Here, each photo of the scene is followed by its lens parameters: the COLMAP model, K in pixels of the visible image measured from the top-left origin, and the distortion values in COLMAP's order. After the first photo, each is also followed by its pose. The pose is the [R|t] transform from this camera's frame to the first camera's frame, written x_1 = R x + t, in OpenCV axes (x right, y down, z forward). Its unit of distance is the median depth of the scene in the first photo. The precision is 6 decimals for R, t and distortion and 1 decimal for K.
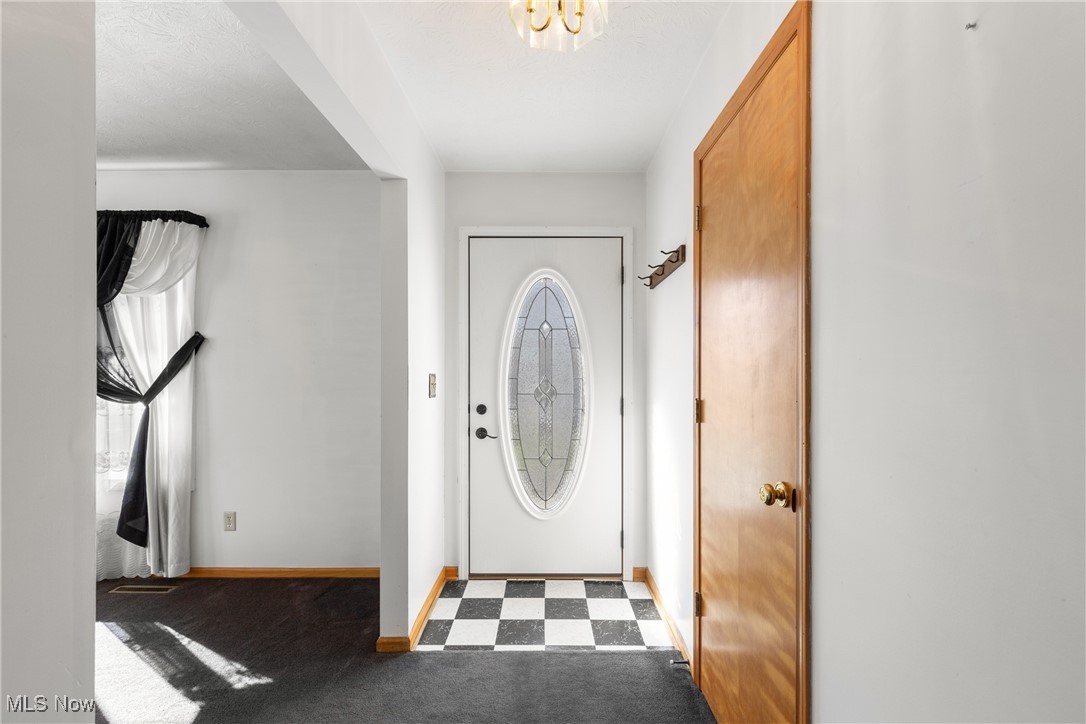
lens RADIAL K [[490.6, 0, 540.3], [0, 490.6, 370.9], [0, 0, 1]] dist [0.005505, -0.000775]
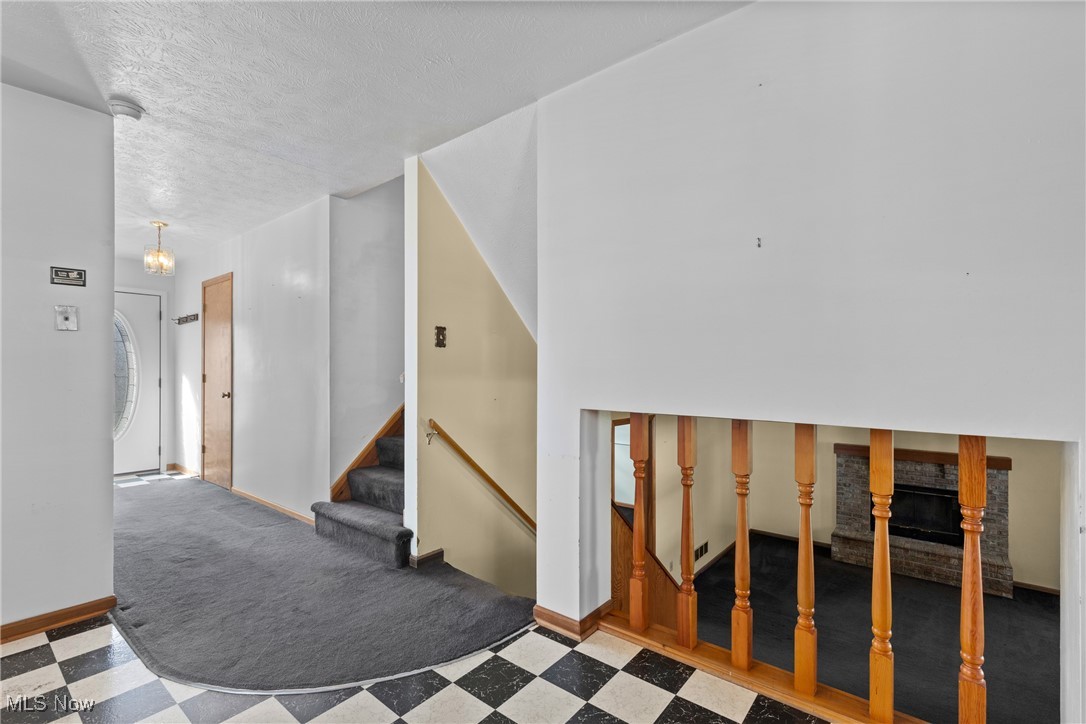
lens RADIAL K [[490.6, 0, 541.9], [0, 490.6, 367.8], [0, 0, 1]] dist [0.005505, -0.000775]
pose [[0.622505, 0.000447, 0.782615, -0.424110], [-0.000579, 1.000000, -0.000111, 0.012752], [-0.782615, -0.000384, 0.622506, -1.425237]]
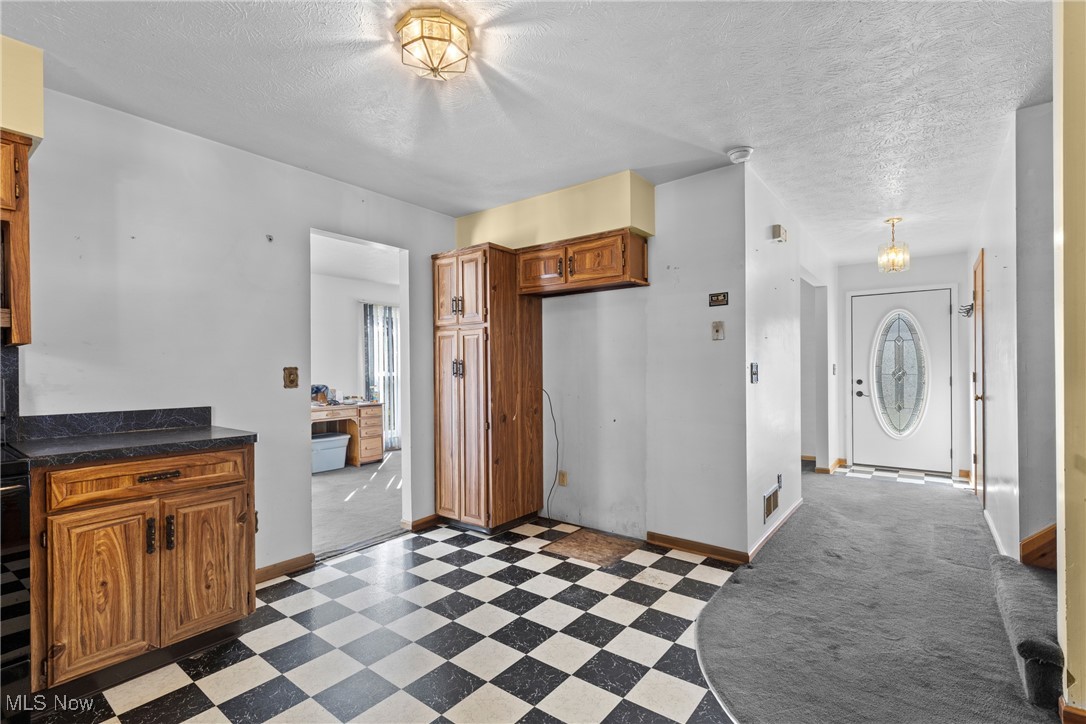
lens RADIAL K [[490.6, 0, 542.0], [0, 490.6, 369.6], [0, 0, 1]] dist [0.005505, -0.000775]
pose [[0.798599, -0.007154, -0.601821, 0.055009], [0.009818, 0.999951, 0.001142, 0.012206], [0.601783, -0.006821, 0.798630, -1.405843]]
